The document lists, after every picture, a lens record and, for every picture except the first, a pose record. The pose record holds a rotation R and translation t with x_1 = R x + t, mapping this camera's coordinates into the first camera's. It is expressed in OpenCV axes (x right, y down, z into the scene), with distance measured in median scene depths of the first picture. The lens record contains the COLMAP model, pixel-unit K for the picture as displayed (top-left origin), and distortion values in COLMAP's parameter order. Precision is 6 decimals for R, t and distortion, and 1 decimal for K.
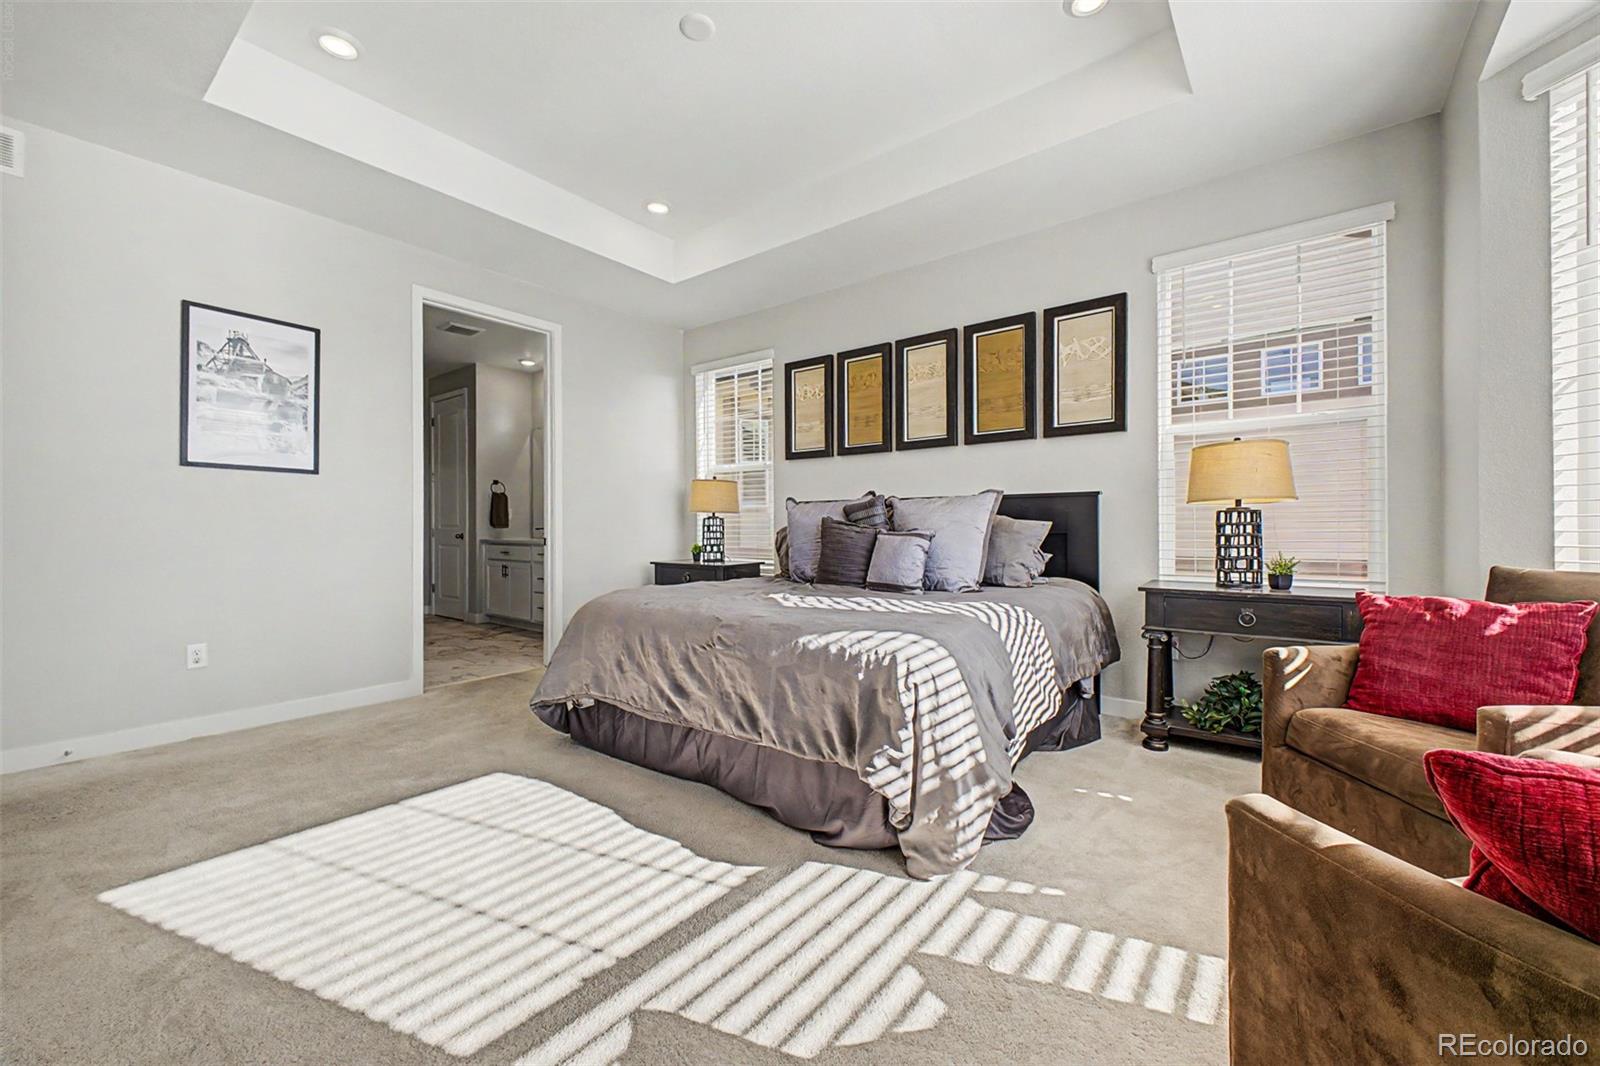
lens RADIAL K [[650.5, 0, 793.7], [0, 650.5, 505.9], [0, 0, 1]] dist [0.116031, -0.048781]
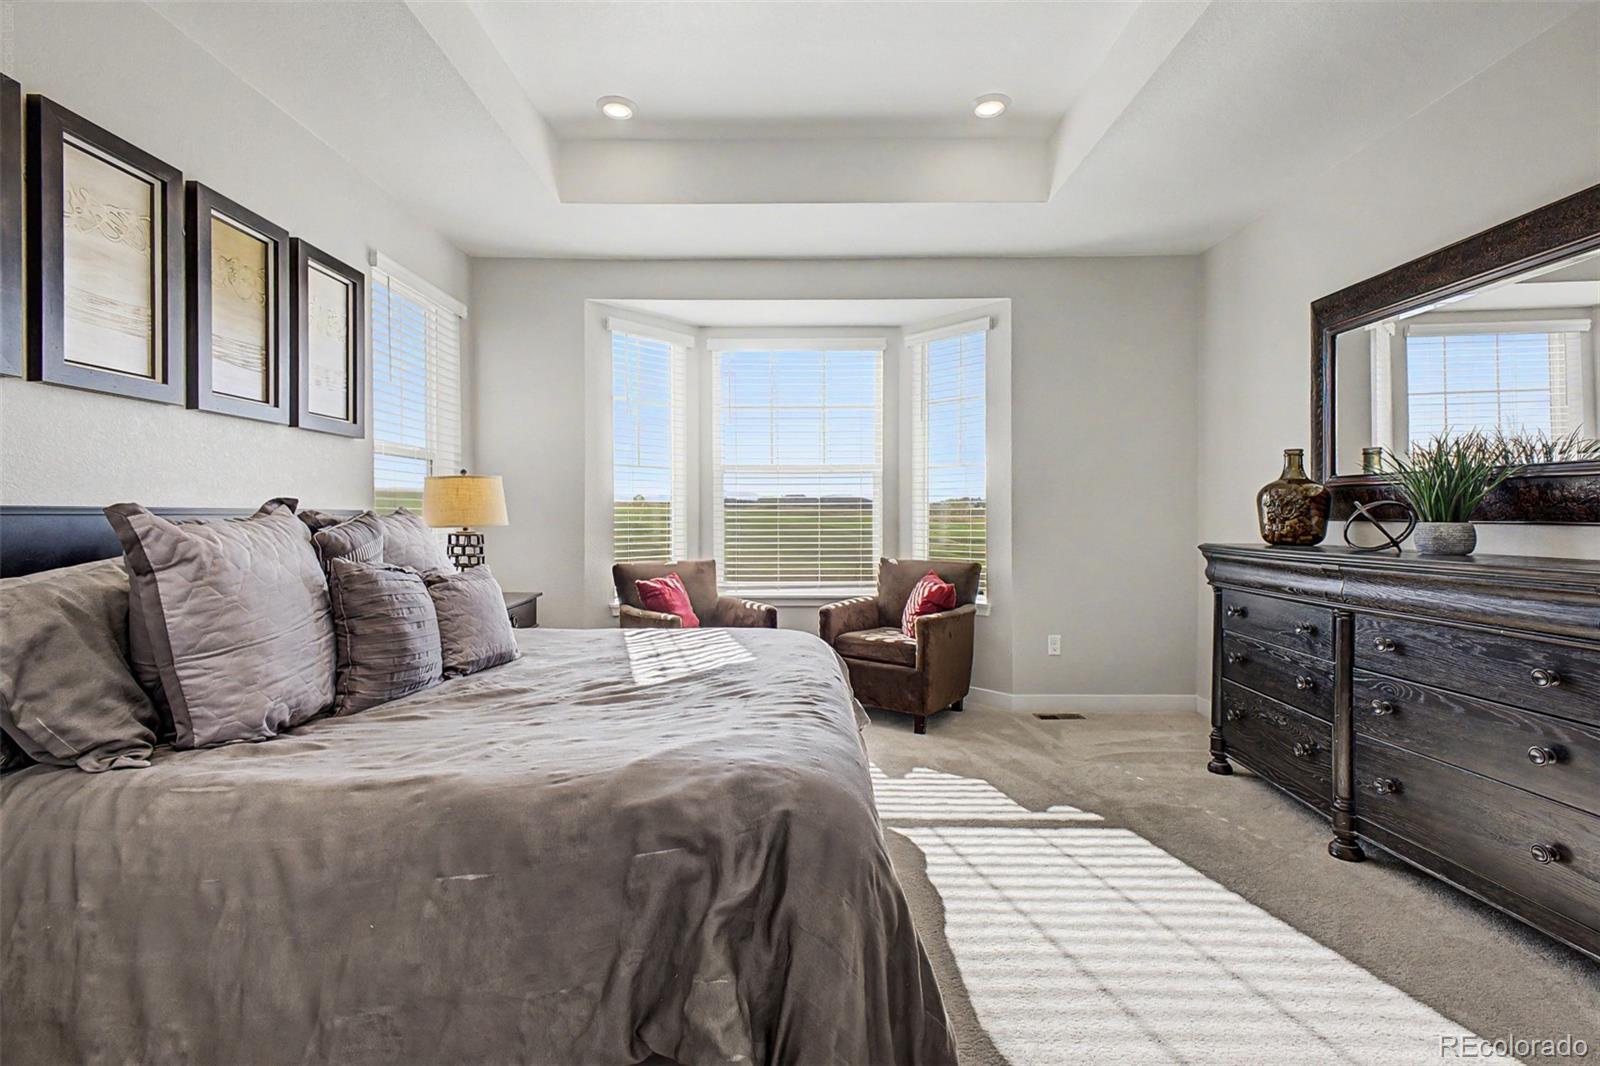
lens RADIAL K [[725.4, 0, 799.9], [0, 725.4, 527.7], [0, 0, 1]] dist [0.001346, 0.000120]
pose [[-0.629669, -0.012452, 0.776764, -0.512681], [-0.025394, 0.999667, -0.004560, -0.008648], [-0.776448, -0.022597, -0.629775, 1.048673]]
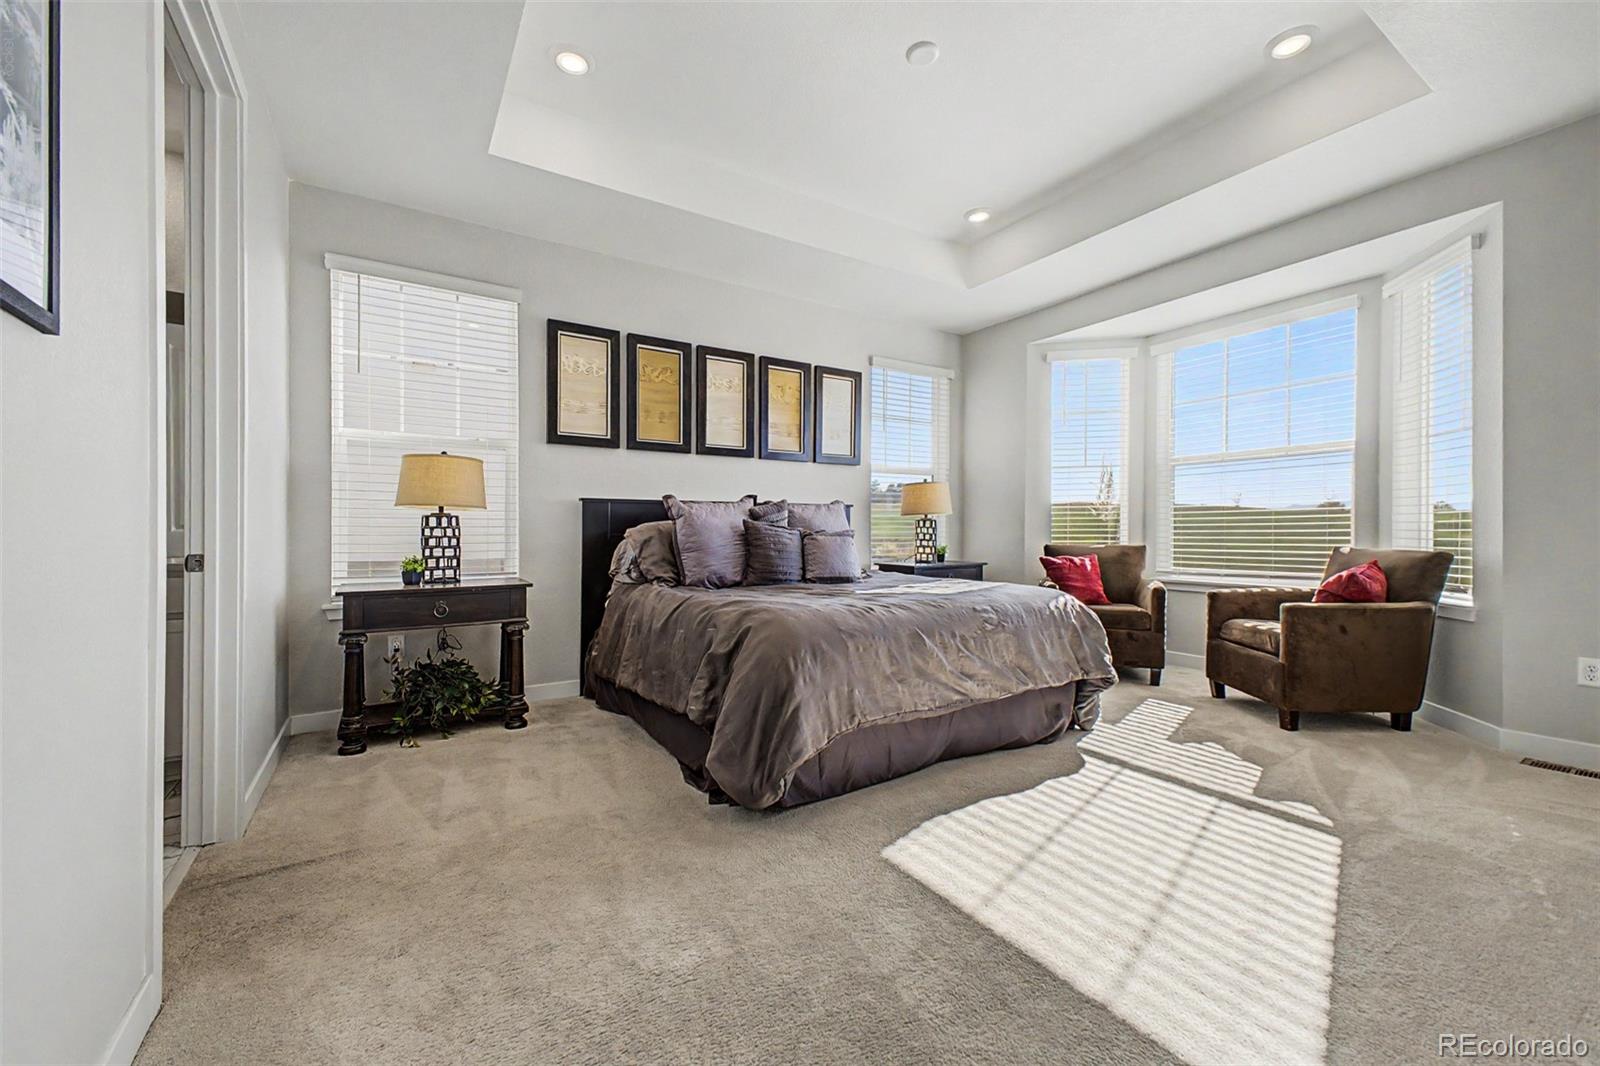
lens RADIAL K [[624.8, 0, 787.7], [0, 624.8, 533.1], [0, 0, 1]] dist [0.021801, -0.008520]
pose [[0.317615, -0.005539, 0.948204, -0.813778], [-0.027500, 0.999509, 0.015050, 0.022494], [-0.947821, -0.030855, 0.317306, 0.629443]]
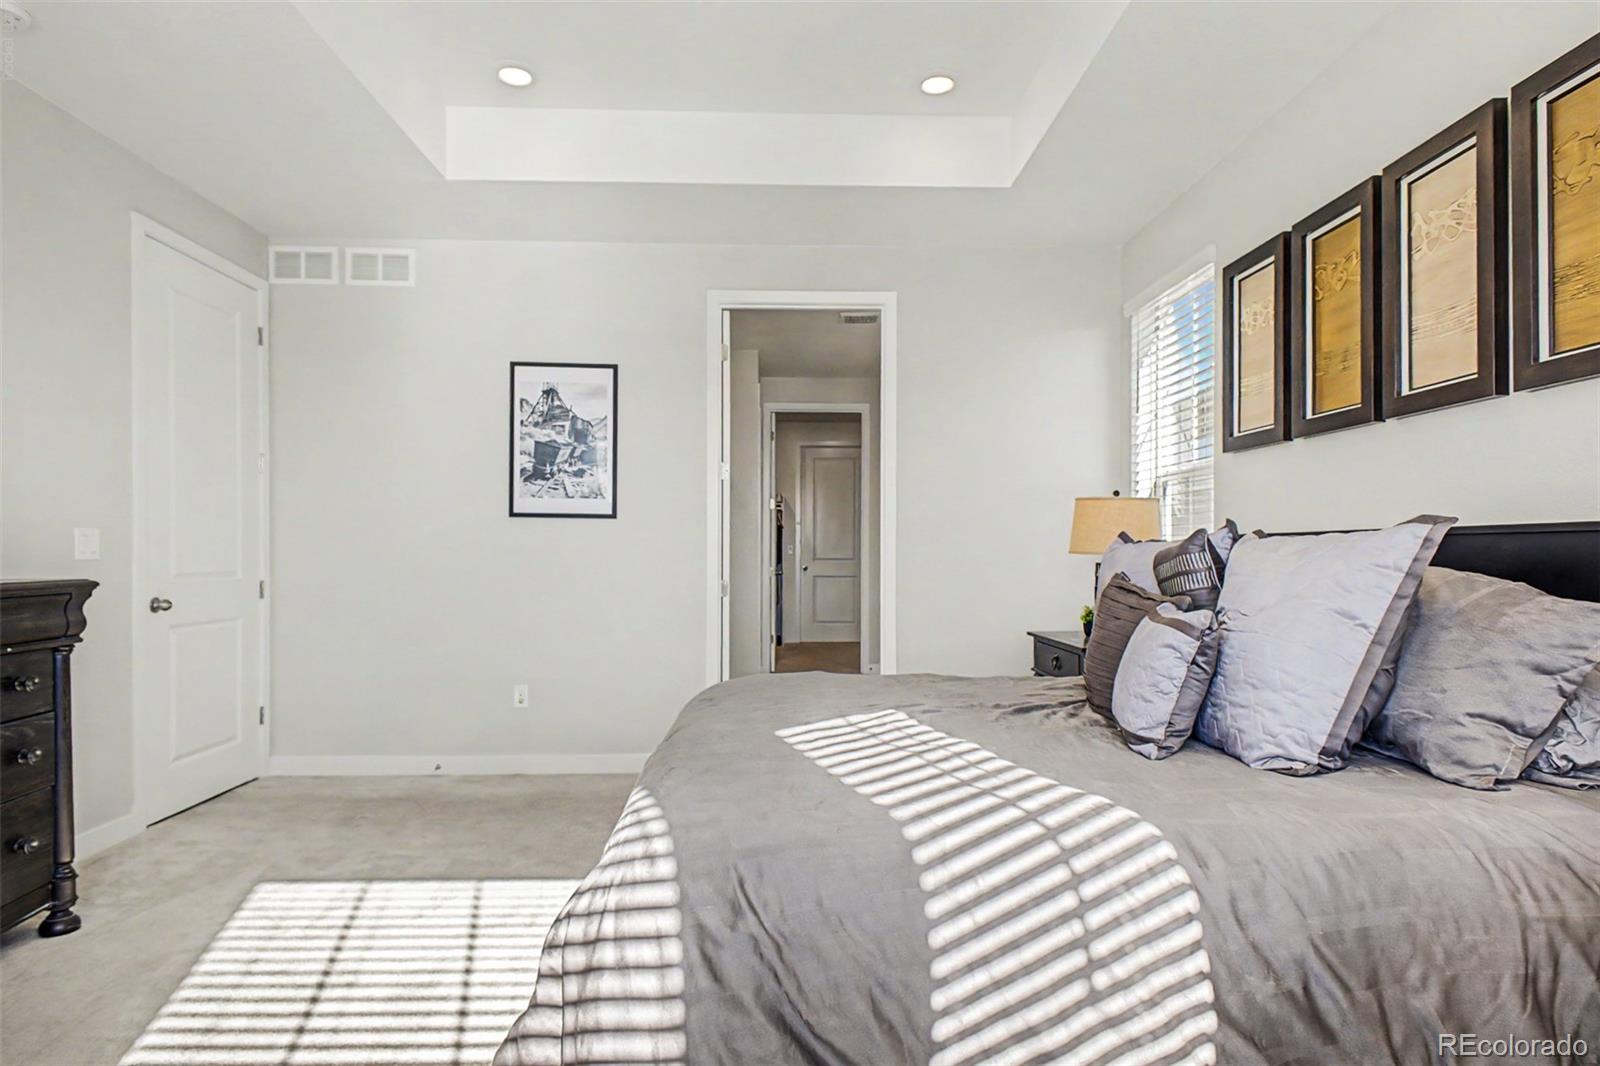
lens RADIAL K [[969.3, 0, 770.7], [0, 969.3, 531.0], [0, 0, 1]] dist [0.053195, 0.001098]
pose [[0.635794, -0.017116, -0.771669, 0.456275], [0.019226, 0.999795, -0.006335, -0.016083], [0.771619, -0.010809, 0.635993, 0.296758]]
